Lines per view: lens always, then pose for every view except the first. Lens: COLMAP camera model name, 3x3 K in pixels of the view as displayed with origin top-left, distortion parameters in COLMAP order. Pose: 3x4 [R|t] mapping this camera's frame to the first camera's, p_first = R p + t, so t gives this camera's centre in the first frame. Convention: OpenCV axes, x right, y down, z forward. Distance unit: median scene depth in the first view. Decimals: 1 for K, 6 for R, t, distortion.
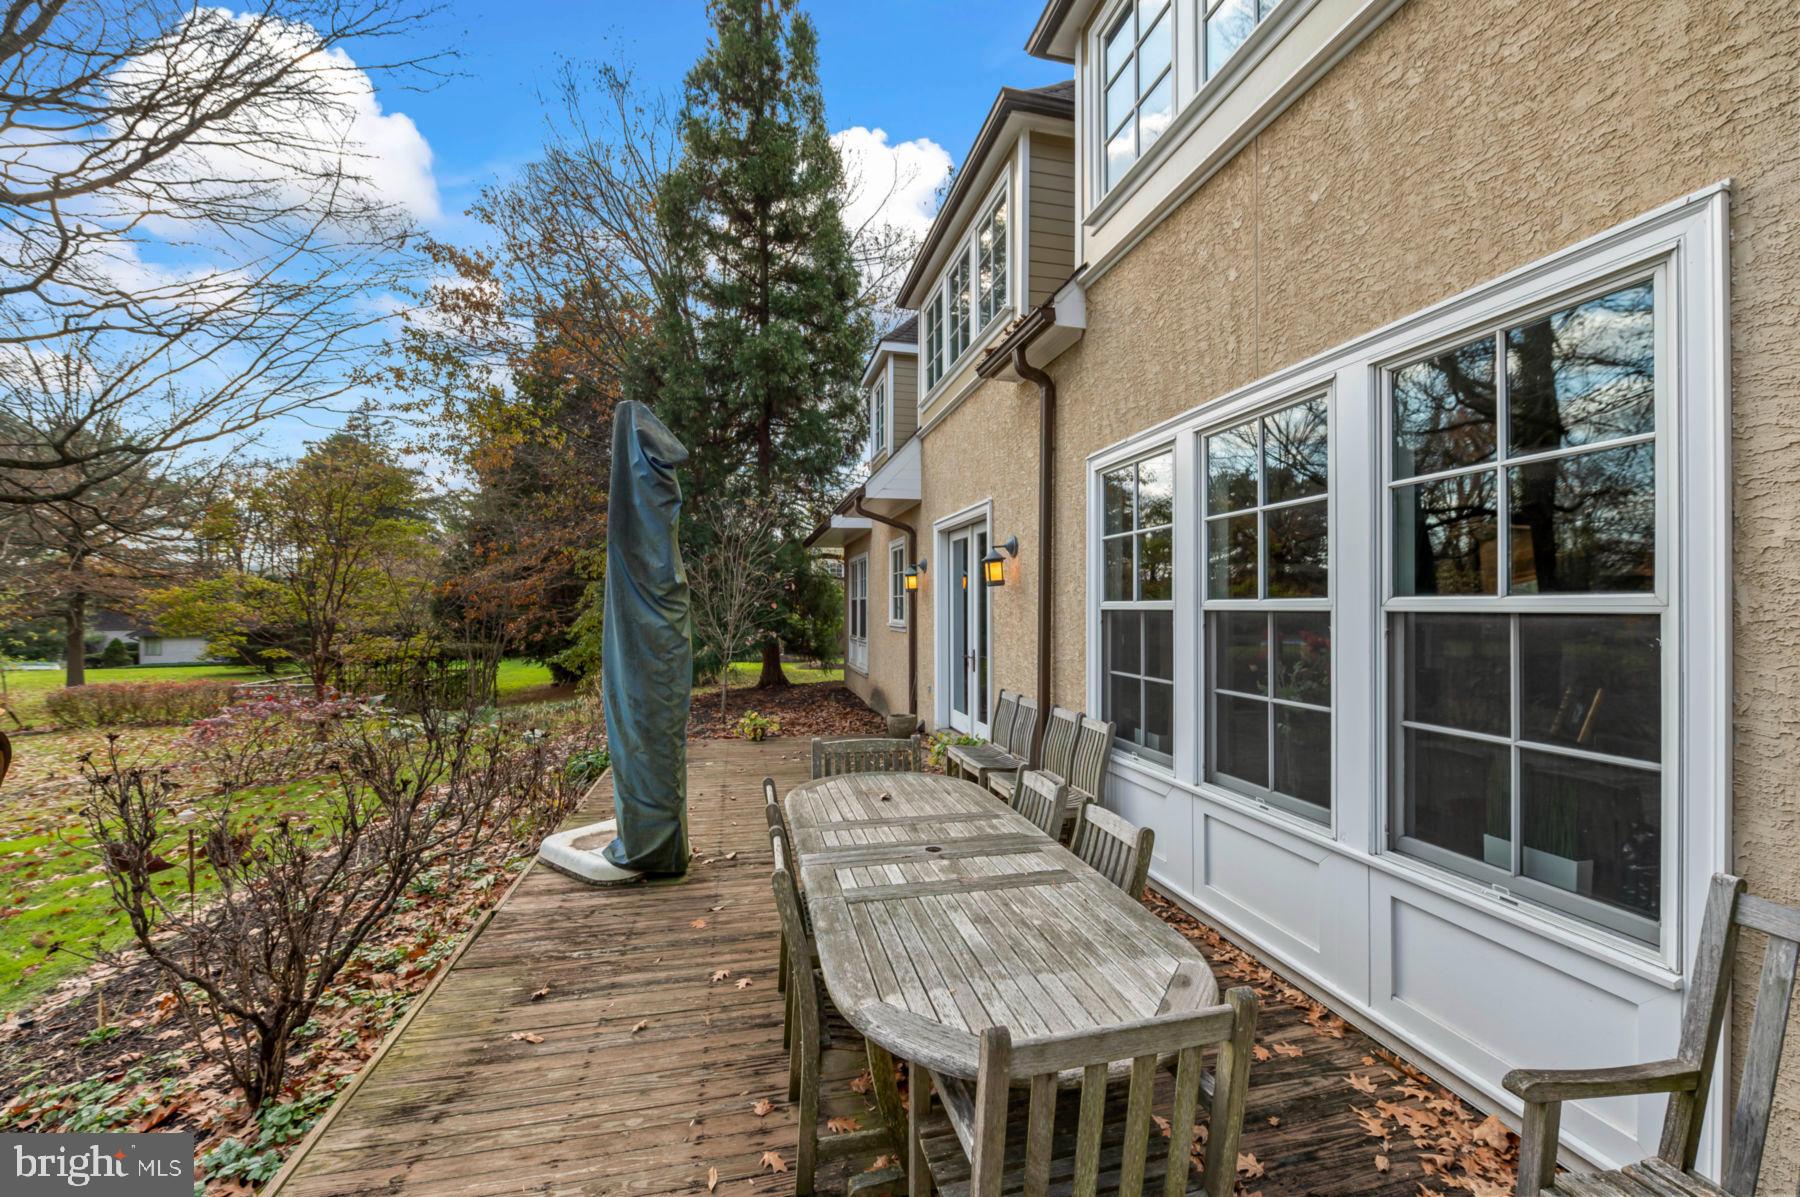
lens RADIAL K [[712.9, 0, 907.3], [0, 712.9, 608.5], [0, 0, 1]] dist [0.000531, 0.000095]
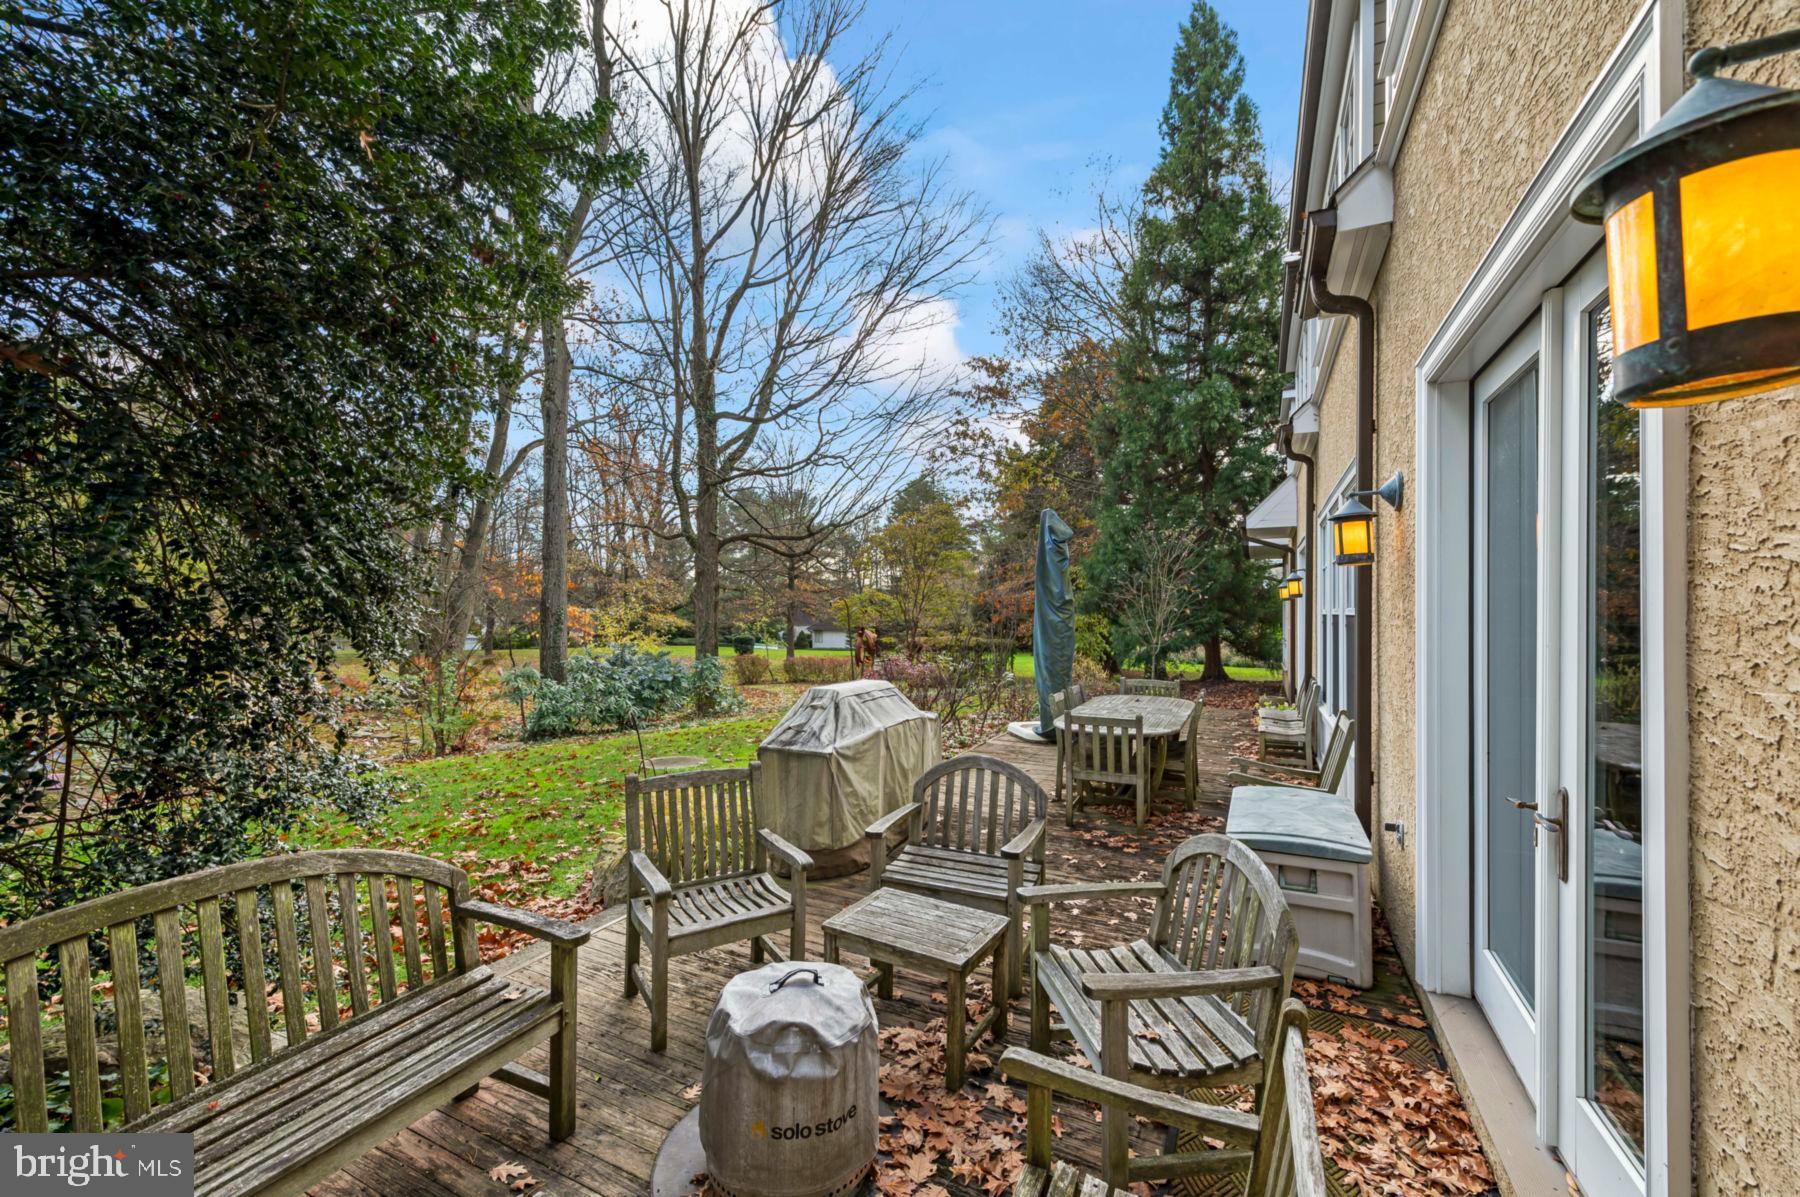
lens RADIAL K [[712.9, 0, 907.3], [0, 712.9, 608.5], [0, 0, 1]] dist [0.000531, 0.000095]
pose [[0.776654, 0.003199, -0.629919, 0.126255], [-0.008533, 0.999949, -0.005442, 0.001020], [0.629869, 0.009602, 0.776642, -0.178774]]
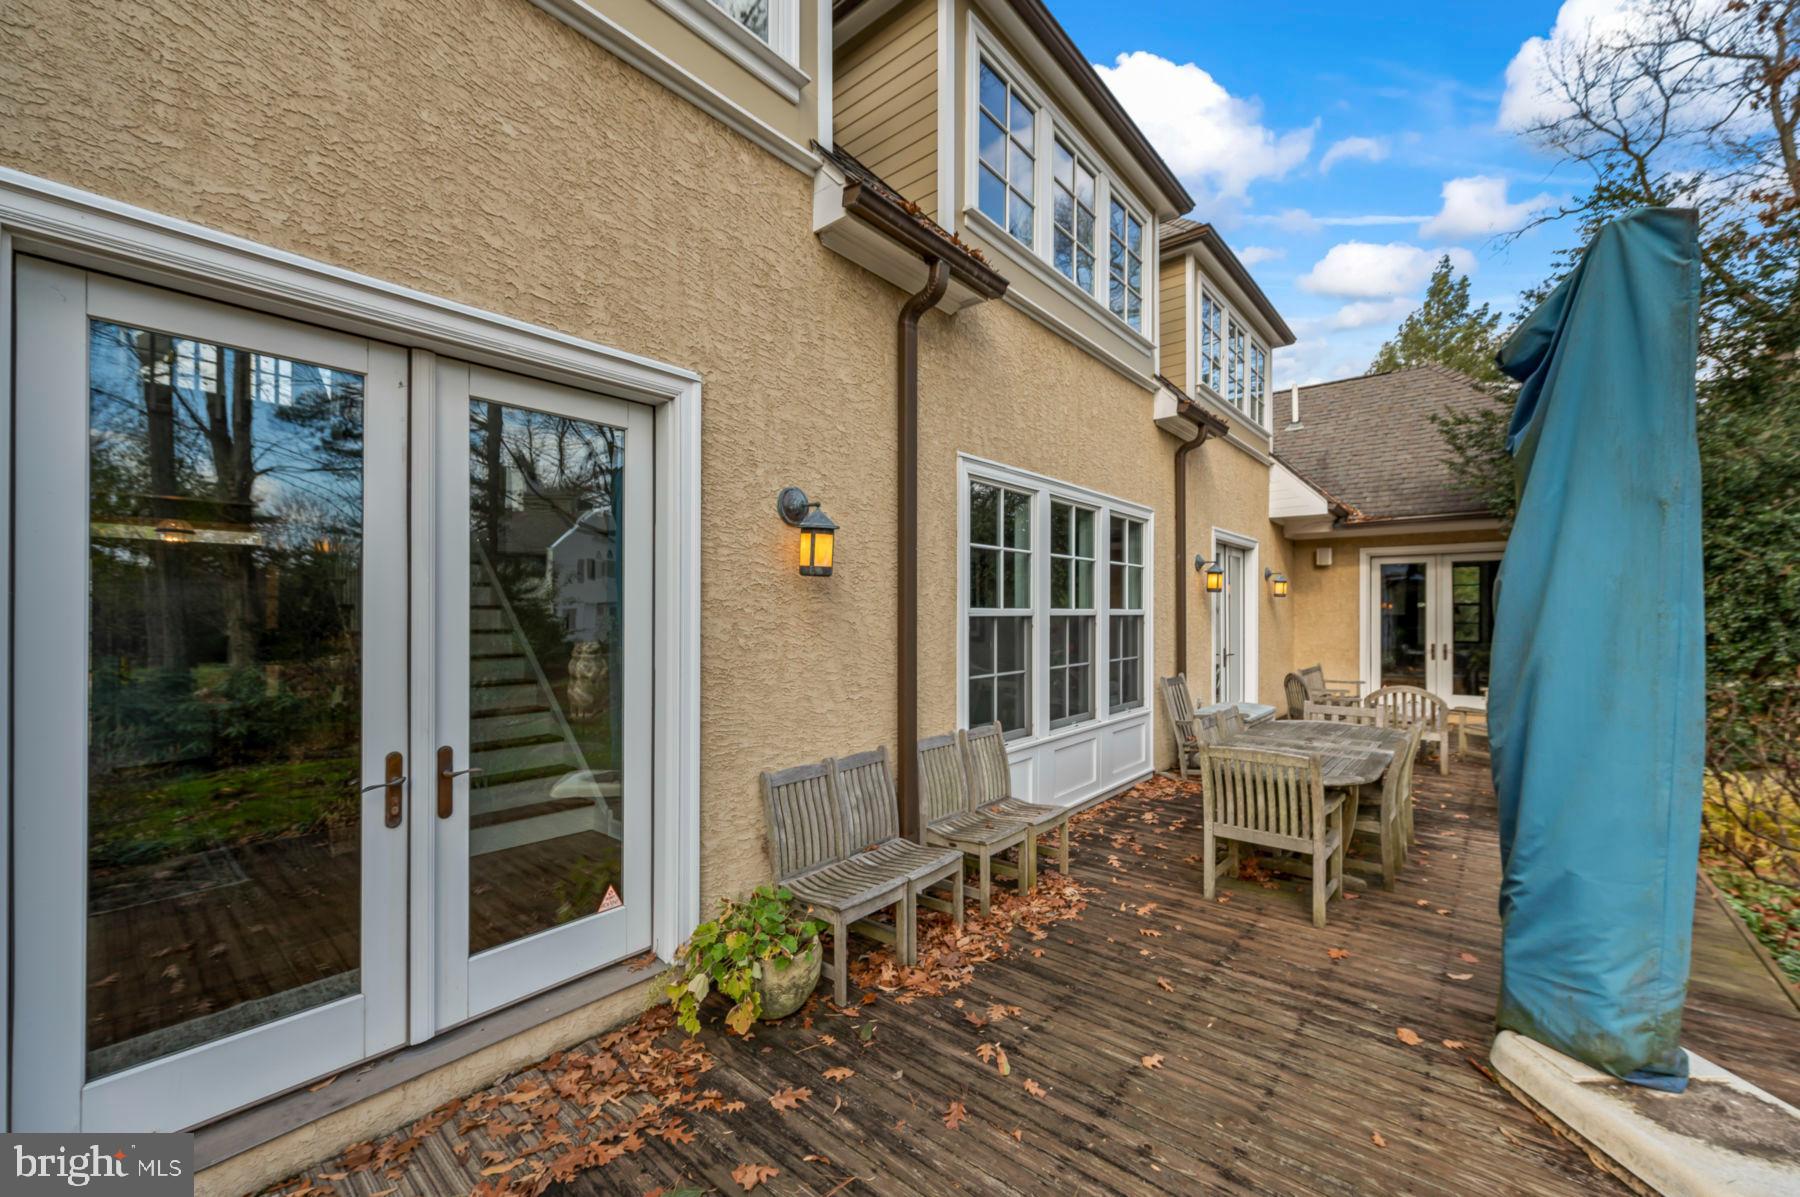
lens RADIAL K [[712.9, 0, 907.3], [0, 712.9, 608.5], [0, 0, 1]] dist [0.000531, 0.000095]
pose [[-0.601224, 0.002444, 0.799077, -0.102065], [0.000329, 0.999996, -0.002810, -0.001472], [-0.799081, -0.001427, -0.601222, 0.366358]]
